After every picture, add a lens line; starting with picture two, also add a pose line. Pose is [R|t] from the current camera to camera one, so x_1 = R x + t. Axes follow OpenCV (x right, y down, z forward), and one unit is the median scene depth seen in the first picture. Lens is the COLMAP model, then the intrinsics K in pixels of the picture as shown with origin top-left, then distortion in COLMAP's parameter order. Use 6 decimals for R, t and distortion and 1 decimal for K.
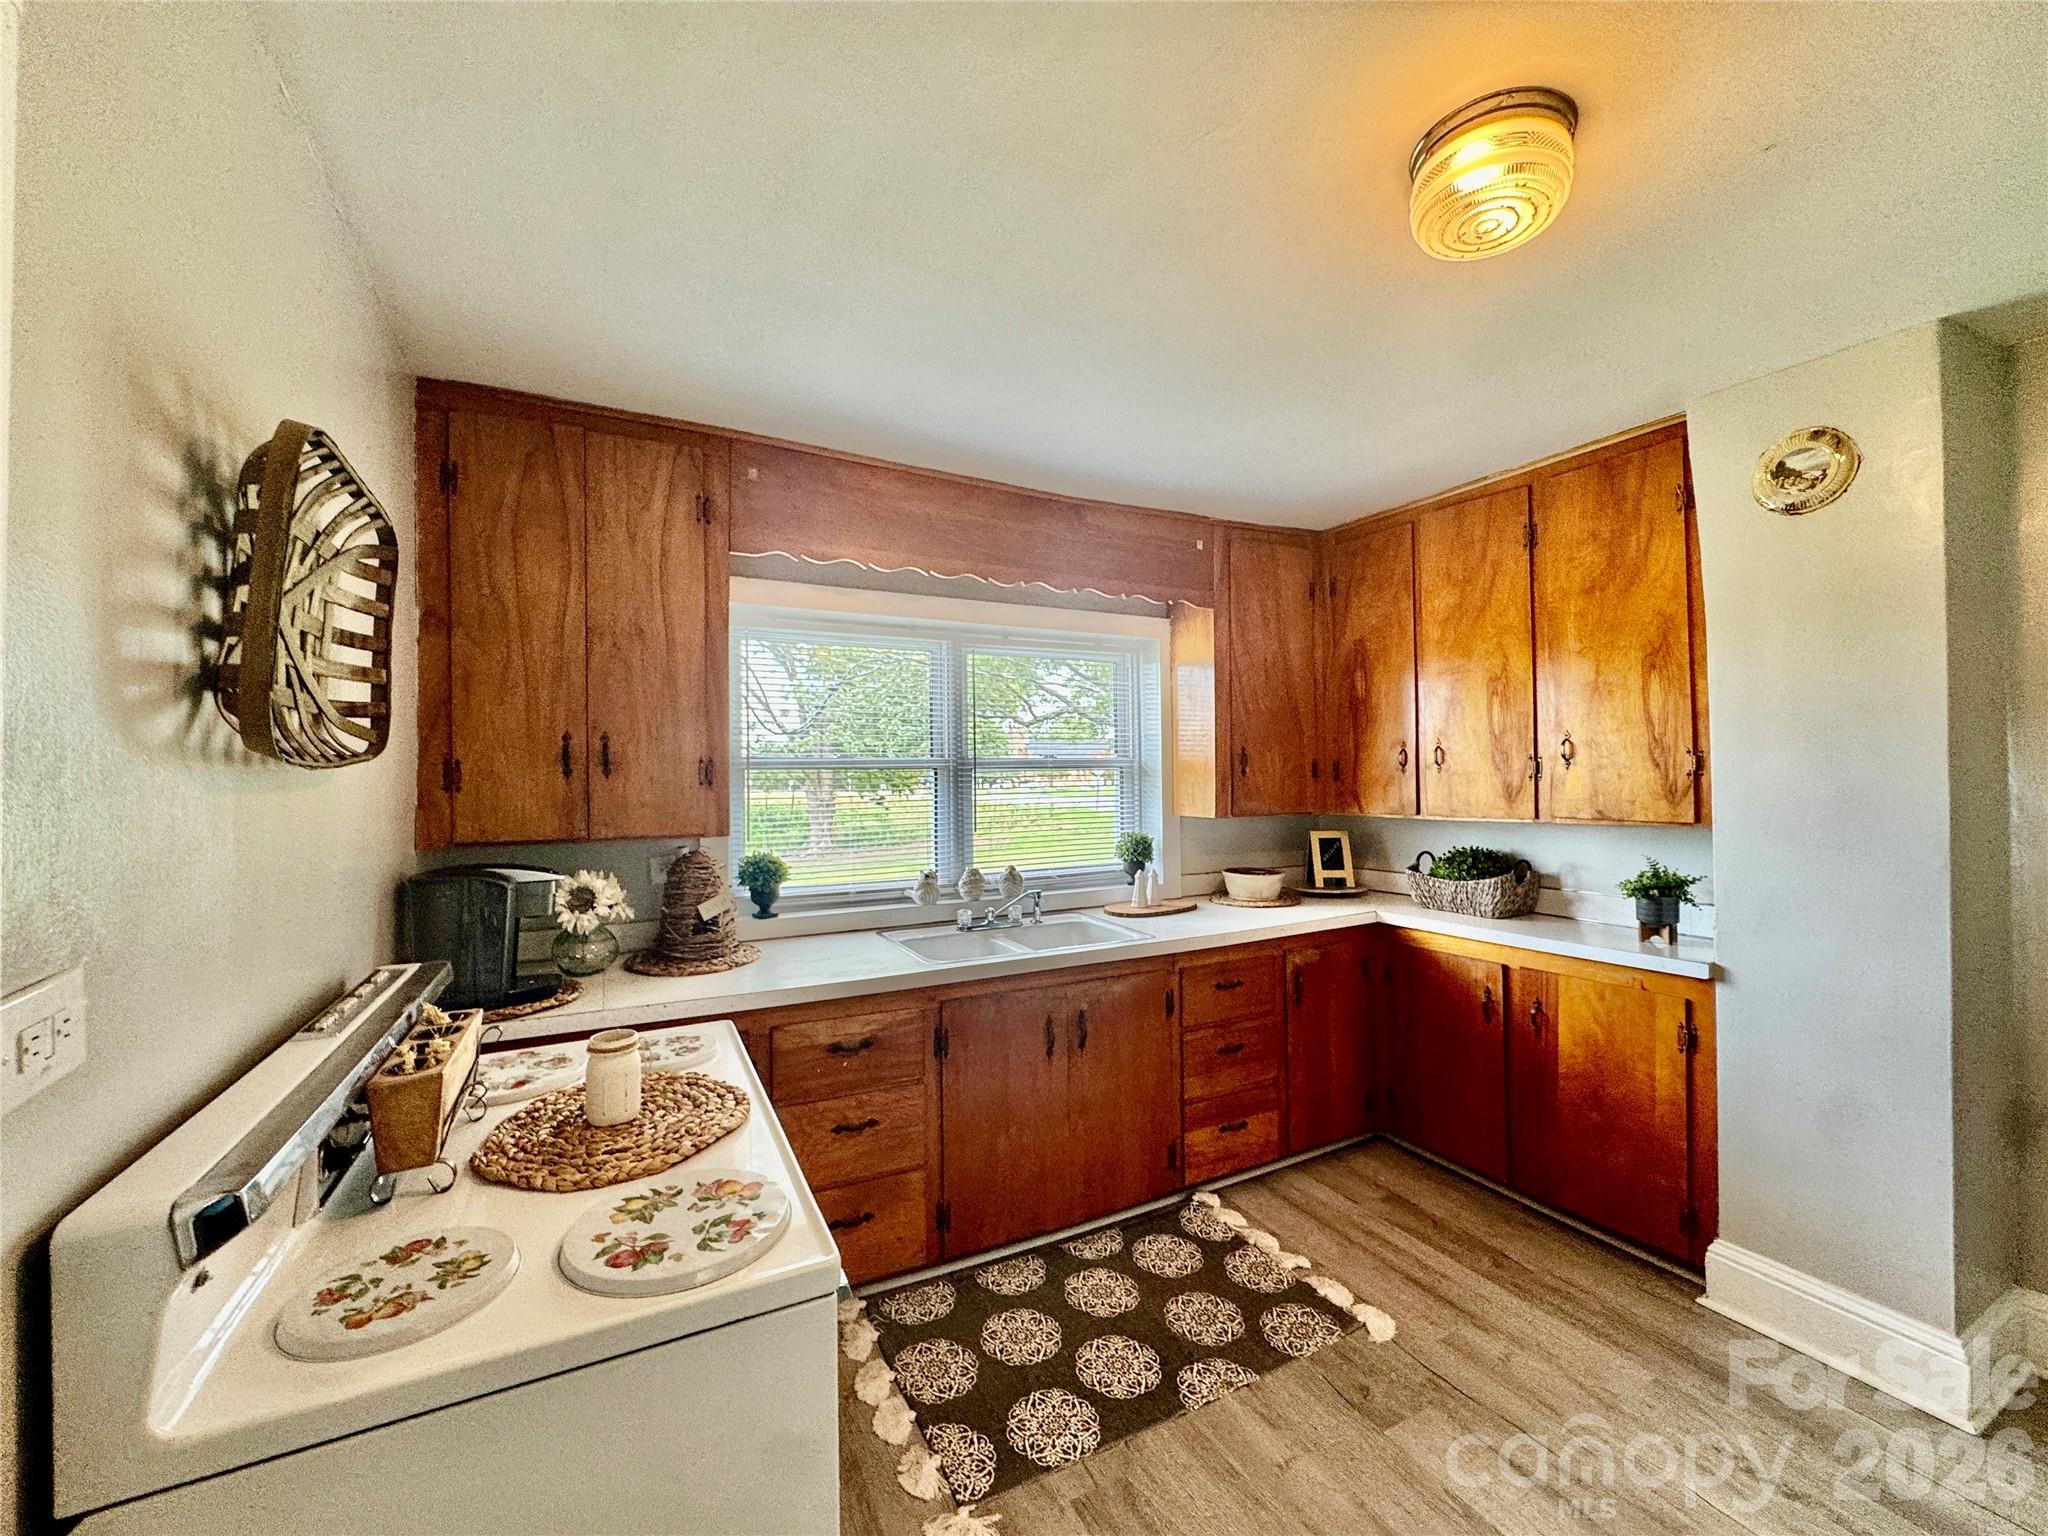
lens RADIAL K [[814.1, 0, 1025.3], [0, 814.1, 772.2], [0, 0, 1]] dist [-0.002563, -0.000143]
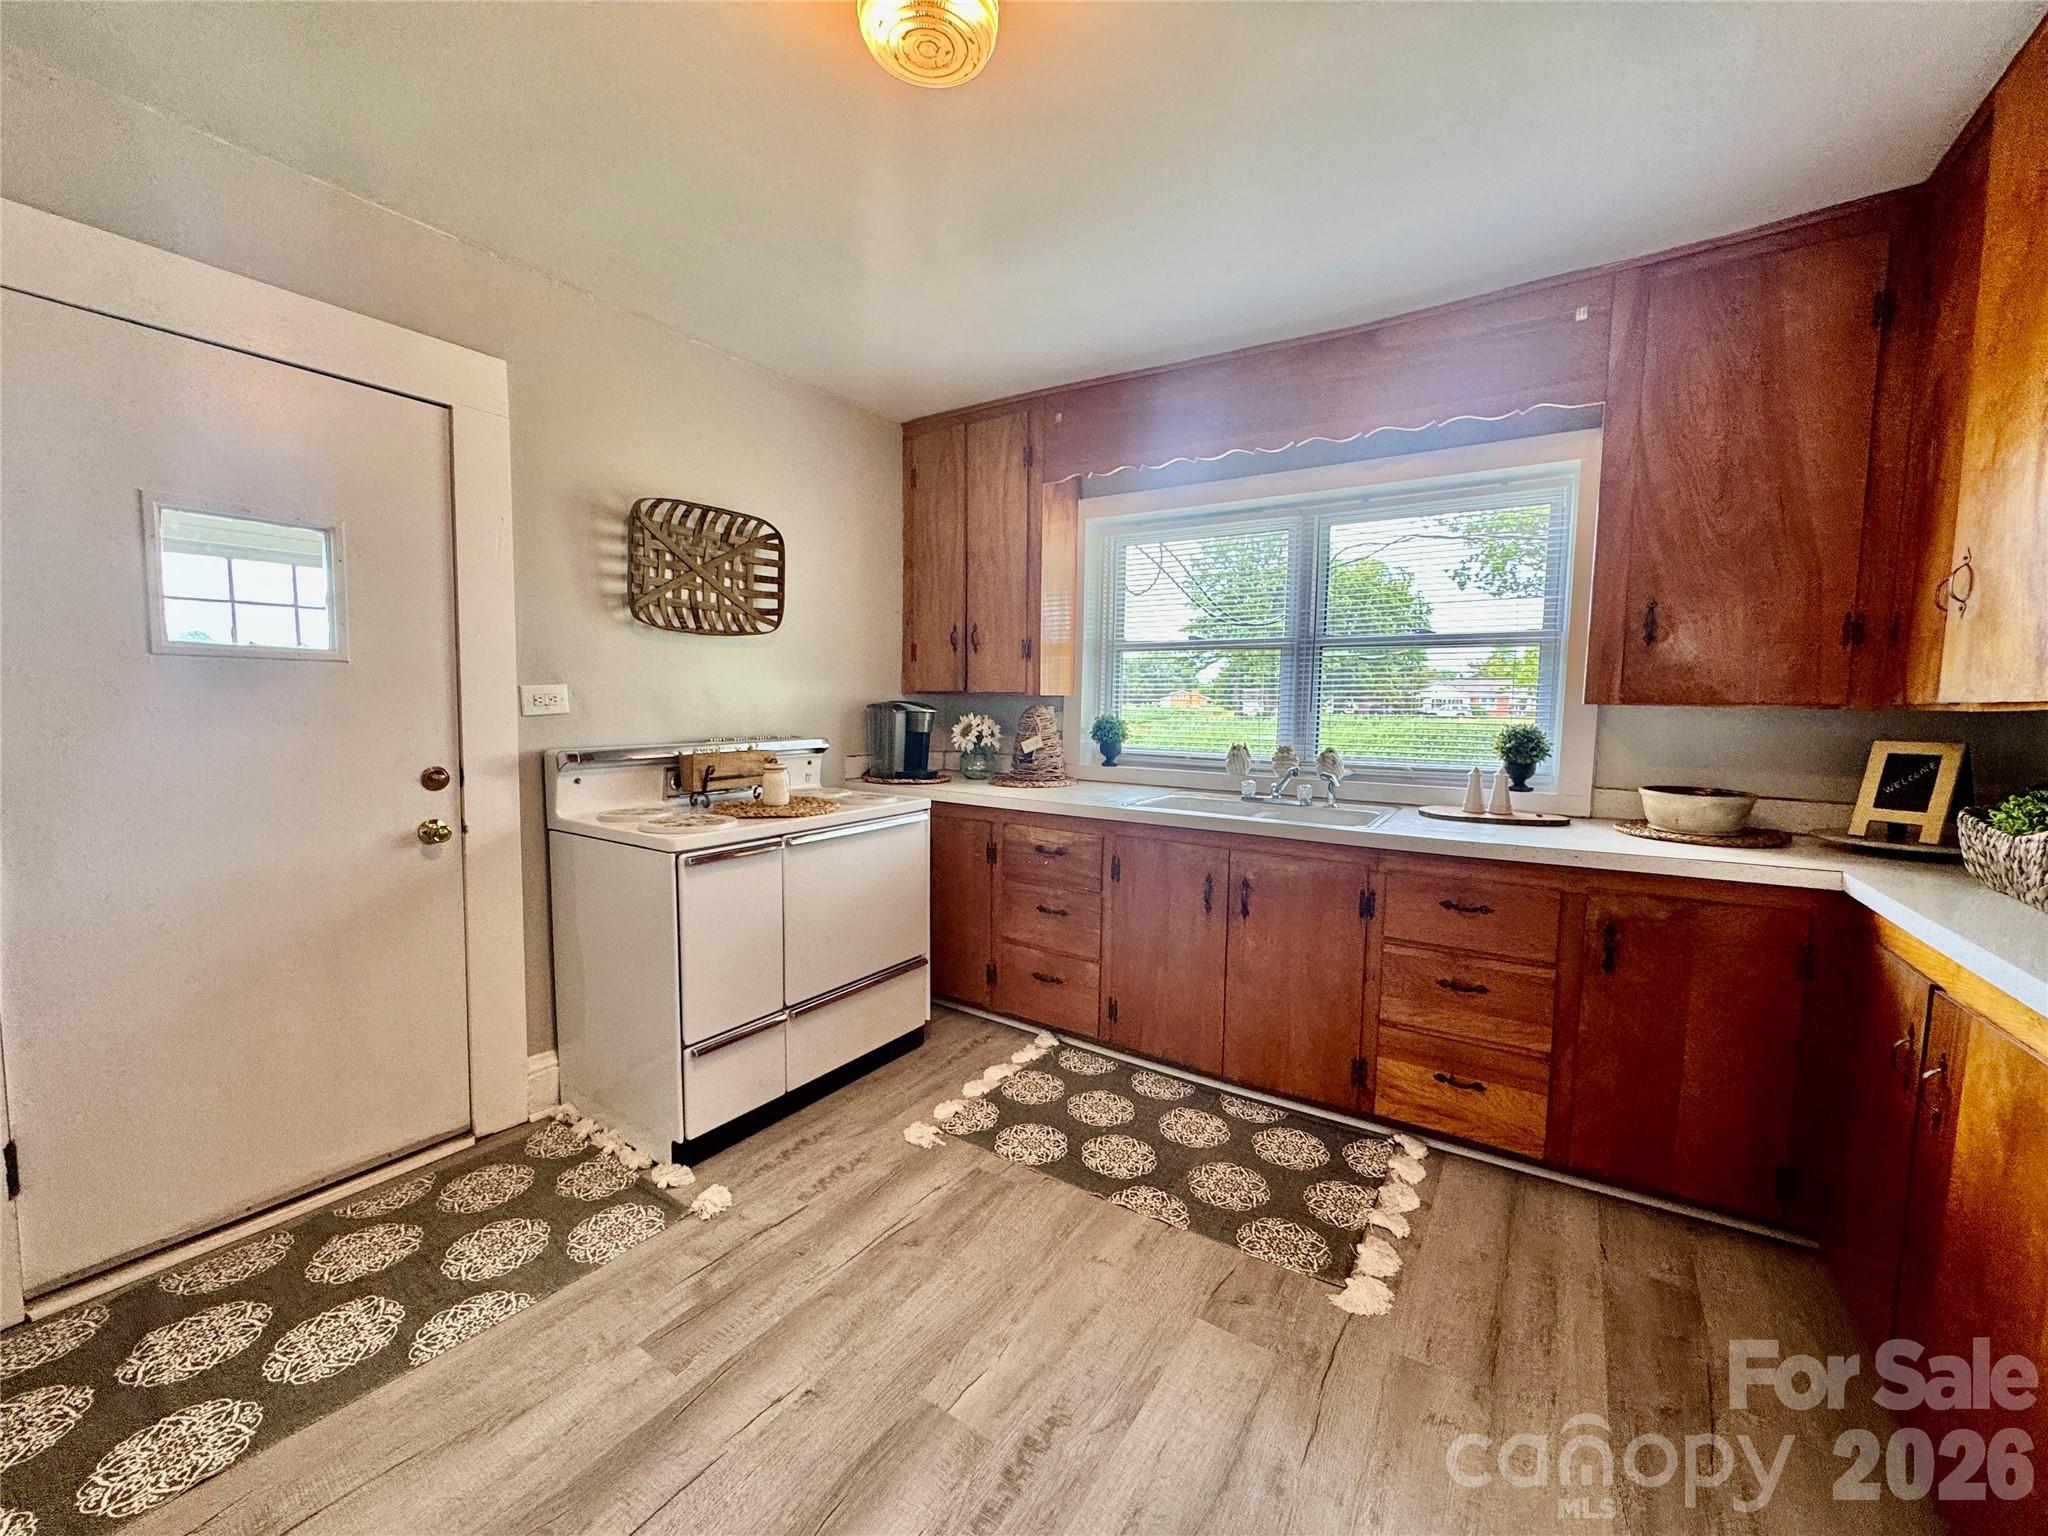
lens RADIAL K [[814.1, 0, 1025.3], [0, 814.1, 772.2], [0, 0, 1]] dist [-0.002563, -0.000143]
pose [[0.490373, 0.095567, -0.866257, 0.847758], [-0.015393, 0.994764, 0.101031, 0.070265], [0.871377, -0.036209, 0.489276, 0.298363]]
